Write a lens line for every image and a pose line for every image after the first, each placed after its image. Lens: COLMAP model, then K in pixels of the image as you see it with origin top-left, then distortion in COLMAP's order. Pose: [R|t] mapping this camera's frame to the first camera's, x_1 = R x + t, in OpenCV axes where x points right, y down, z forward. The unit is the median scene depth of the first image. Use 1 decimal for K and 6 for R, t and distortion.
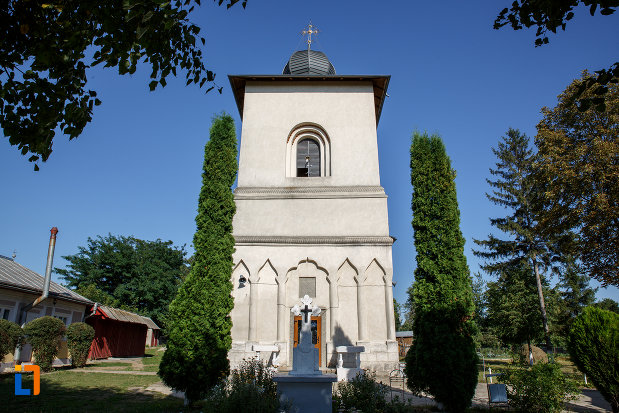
lens RADIAL K [[434.6, 0, 309.5], [0, 434.6, 206.5], [0, 0, 1]] dist [-0.131927, 0.111618]
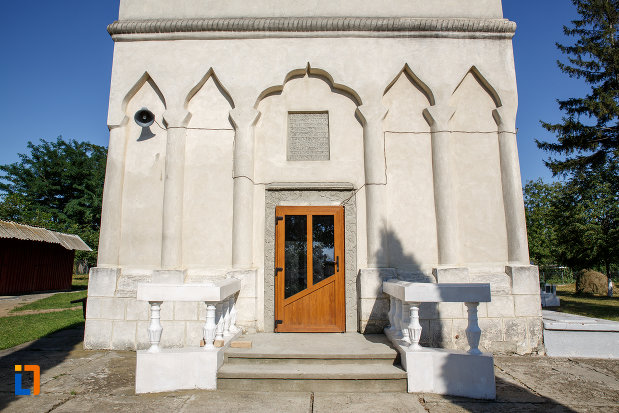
lens RADIAL K [[434.6, 0, 309.5], [0, 434.6, 206.5], [0, 0, 1]] dist [-0.131927, 0.111618]
pose [[0.999959, -0.007463, 0.005104, -0.006238], [0.006494, 0.985598, 0.168983, 0.181259], [-0.006291, -0.168943, 0.985606, 0.585299]]
